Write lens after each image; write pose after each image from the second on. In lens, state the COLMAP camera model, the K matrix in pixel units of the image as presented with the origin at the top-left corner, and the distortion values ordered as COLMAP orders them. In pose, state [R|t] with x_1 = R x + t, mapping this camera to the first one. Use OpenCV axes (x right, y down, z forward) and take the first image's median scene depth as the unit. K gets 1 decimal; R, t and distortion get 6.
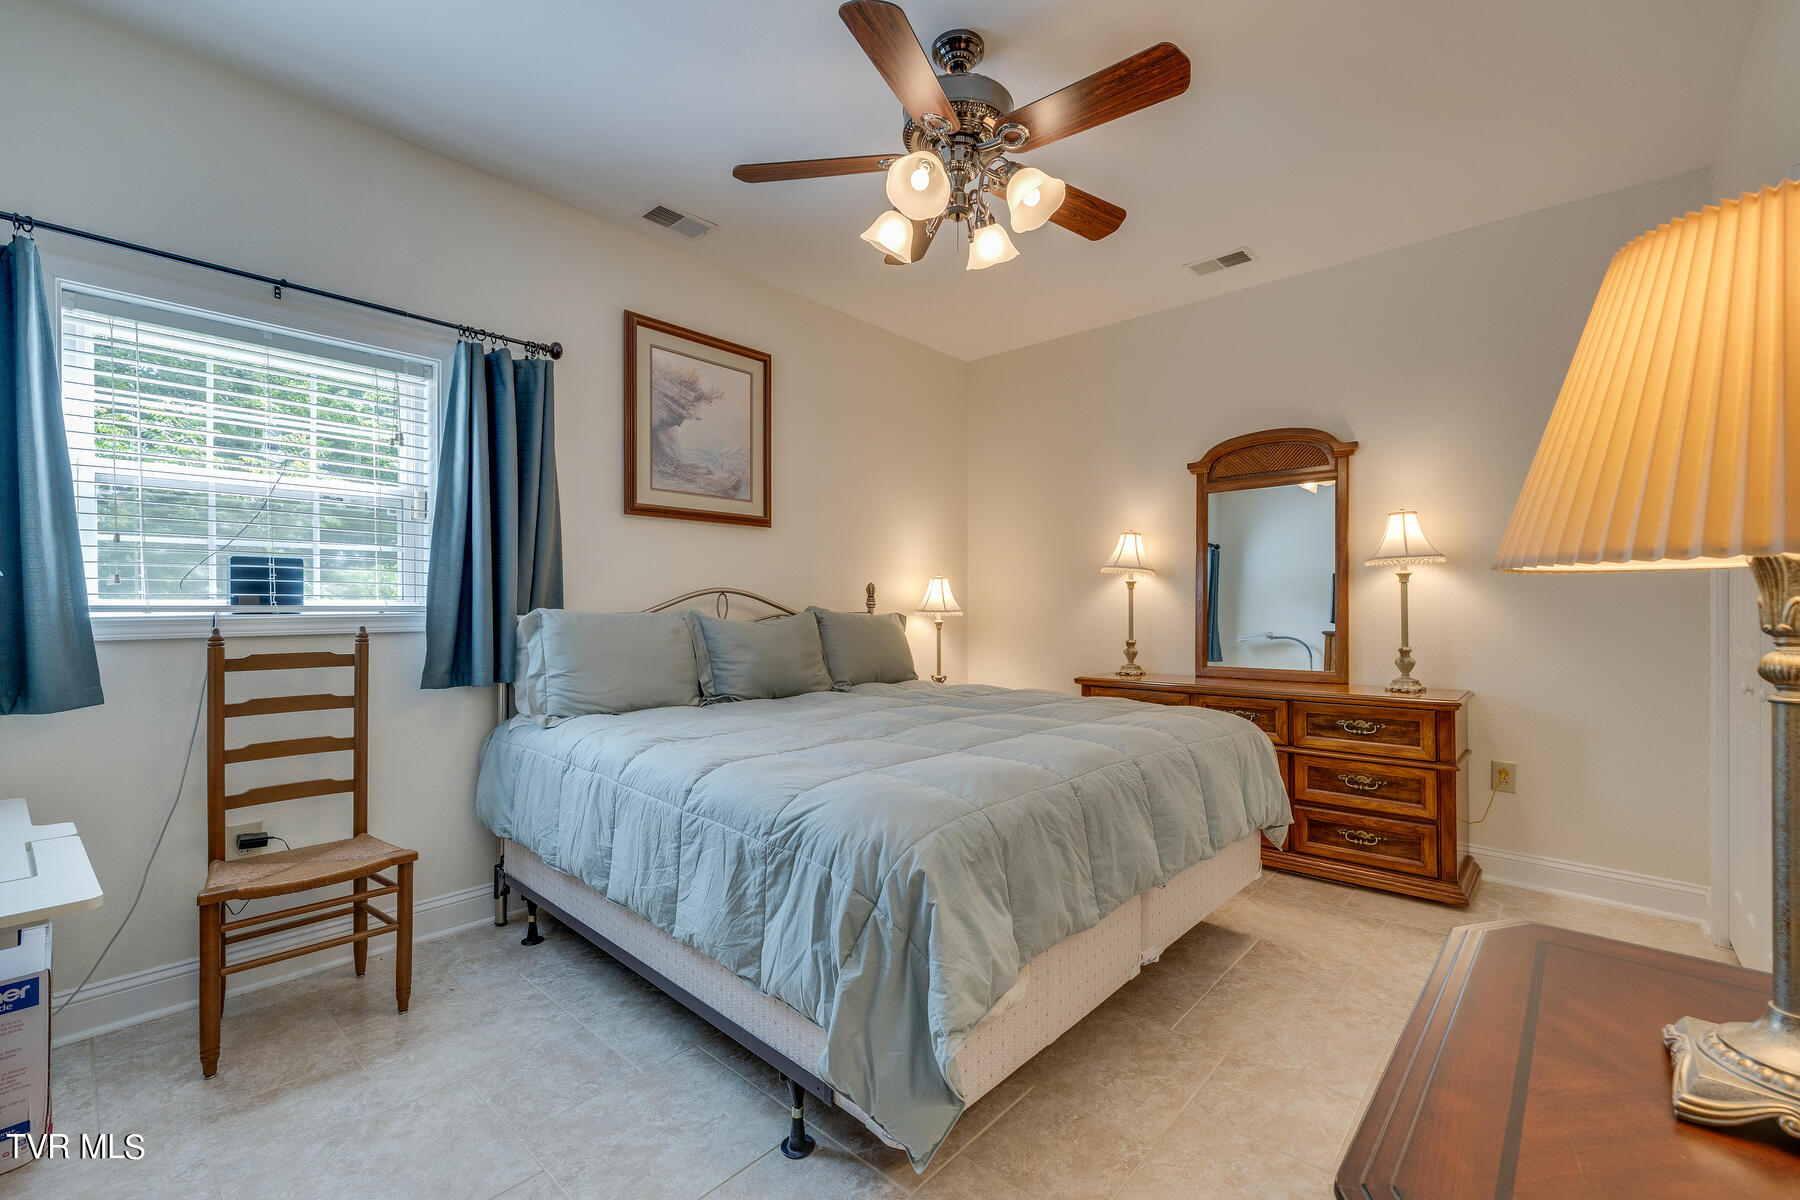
lens RADIAL K [[757.6, 0, 907.0], [0, 757.6, 596.6], [0, 0, 1]] dist [0.003585, 0.000170]
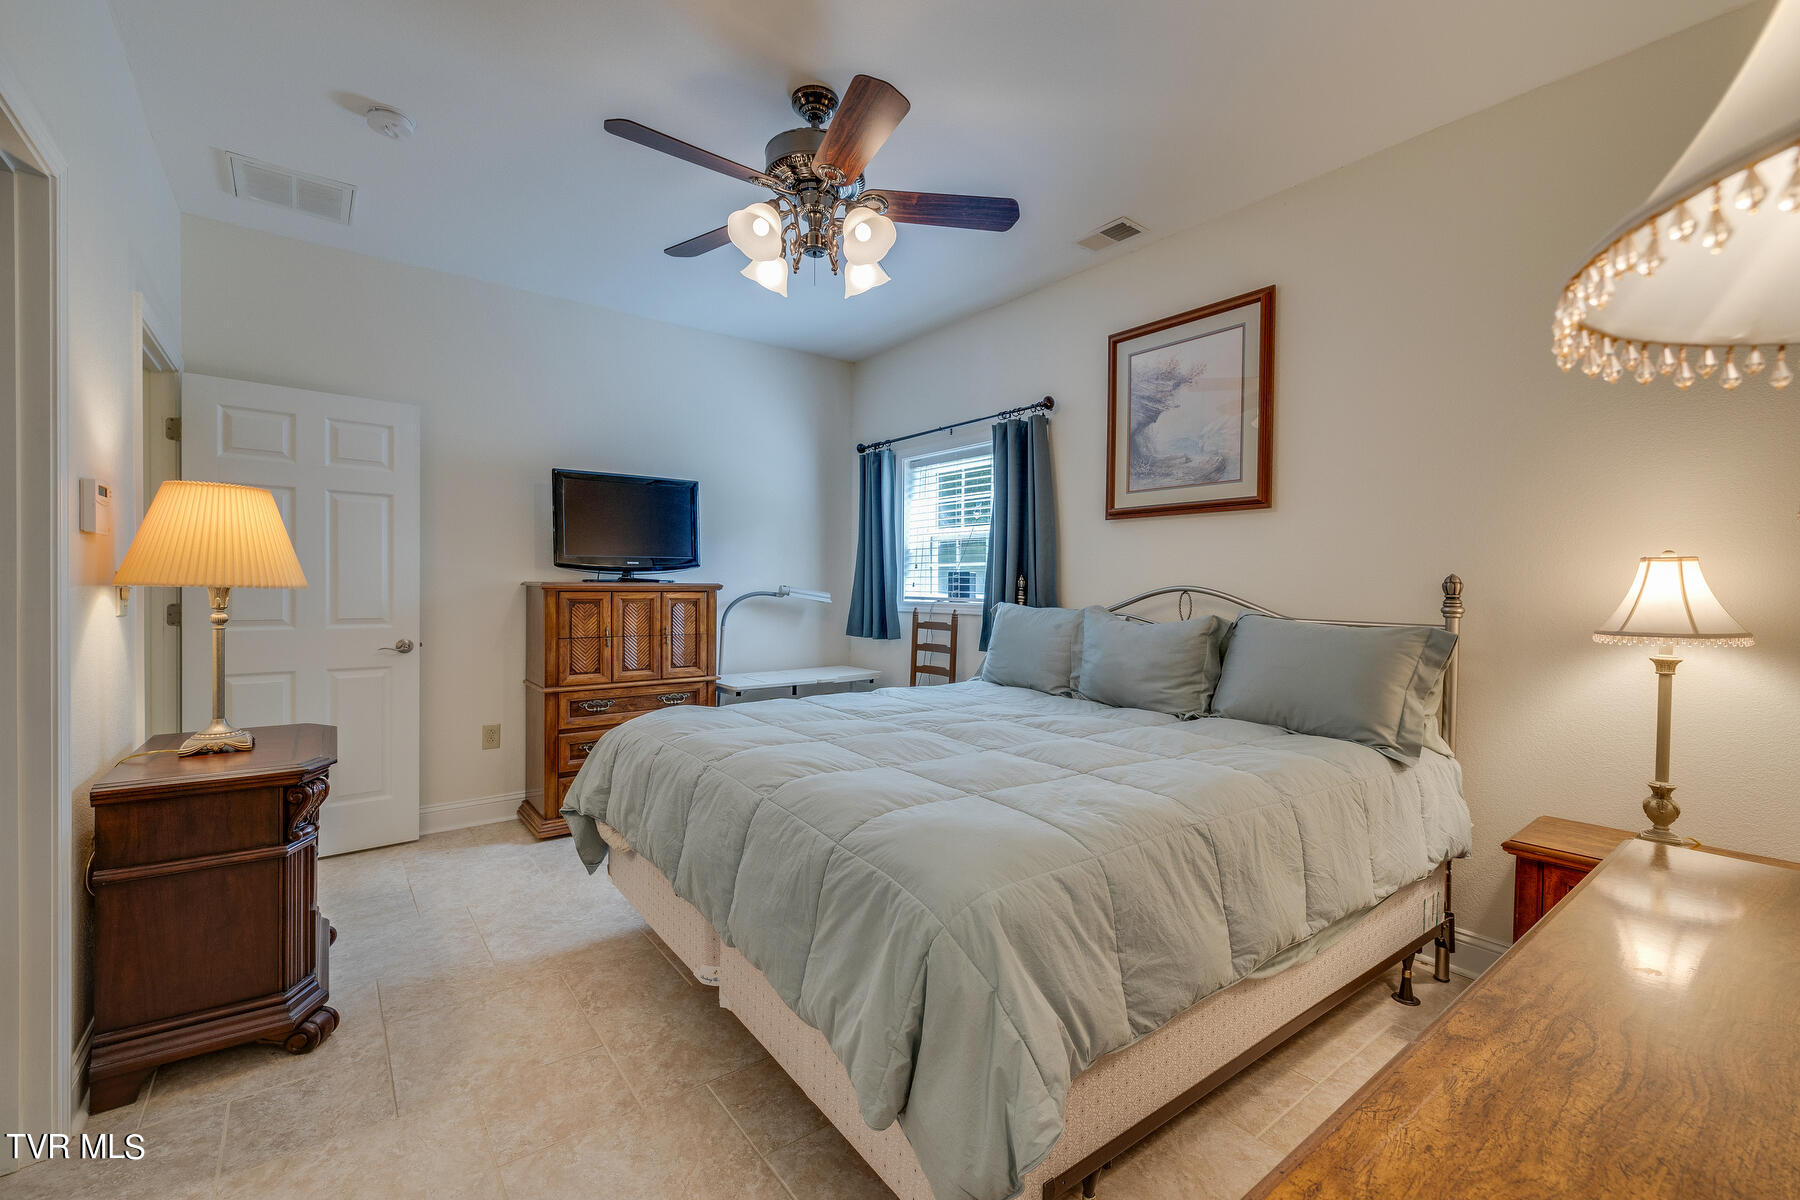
lens RADIAL K [[757.6, 0, 906.4], [0, 757.6, 597.6], [0, 0, 1]] dist [0.003585, 0.000170]
pose [[-0.186490, 0.007948, -0.982425, 0.767588], [-0.010296, 0.999897, 0.010044, -0.003651], [0.982403, 0.011988, -0.186389, 0.911724]]
